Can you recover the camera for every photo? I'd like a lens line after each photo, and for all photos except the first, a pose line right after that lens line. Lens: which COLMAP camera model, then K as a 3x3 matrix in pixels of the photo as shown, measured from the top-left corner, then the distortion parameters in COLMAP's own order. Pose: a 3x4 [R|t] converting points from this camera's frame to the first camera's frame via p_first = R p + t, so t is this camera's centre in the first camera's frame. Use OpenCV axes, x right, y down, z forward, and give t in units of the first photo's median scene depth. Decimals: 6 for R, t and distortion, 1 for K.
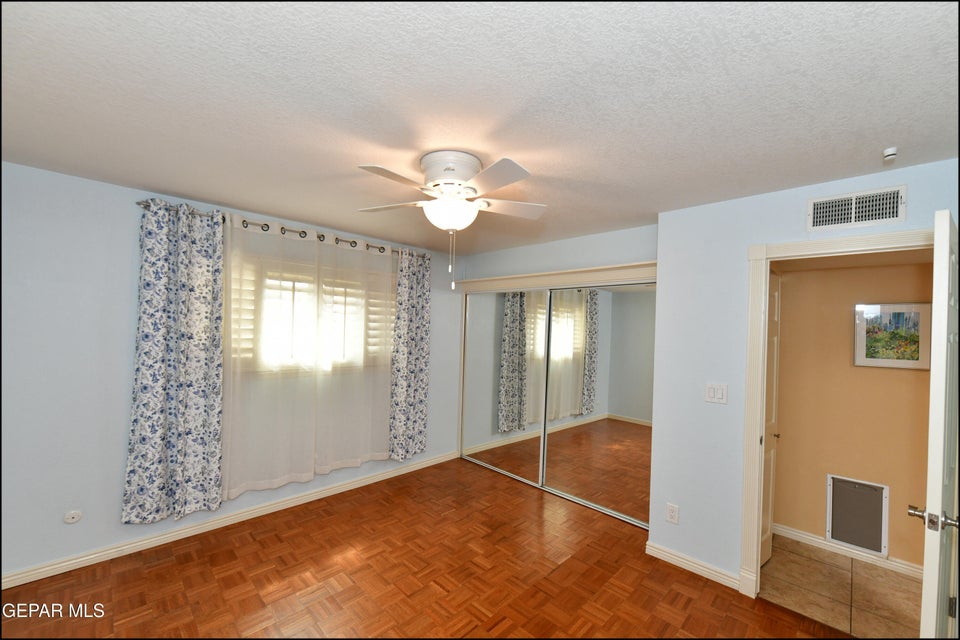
lens RADIAL K [[381.1, 0, 470.2], [0, 381.1, 324.5], [0, 0, 1]] dist [-0.009649, -0.000202]
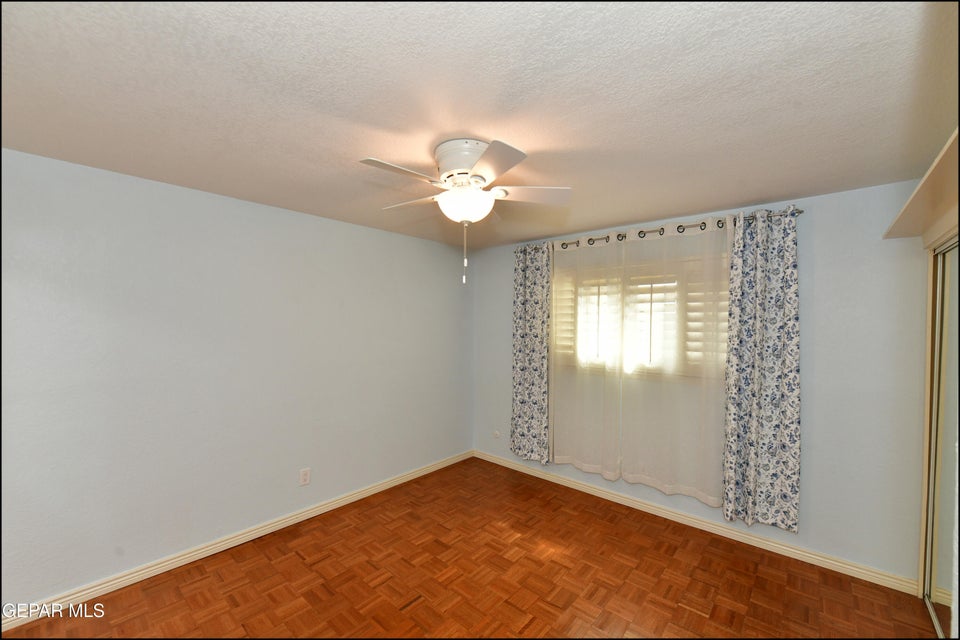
lens RADIAL K [[381.1, 0, 475.7], [0, 381.1, 321.4], [0, 0, 1]] dist [-0.009649, -0.000202]
pose [[0.072000, -0.035915, -0.996758, 0.532926], [-0.000758, 0.999349, -0.036063, 0.024577], [0.997404, 0.003352, 0.071926, 0.529419]]
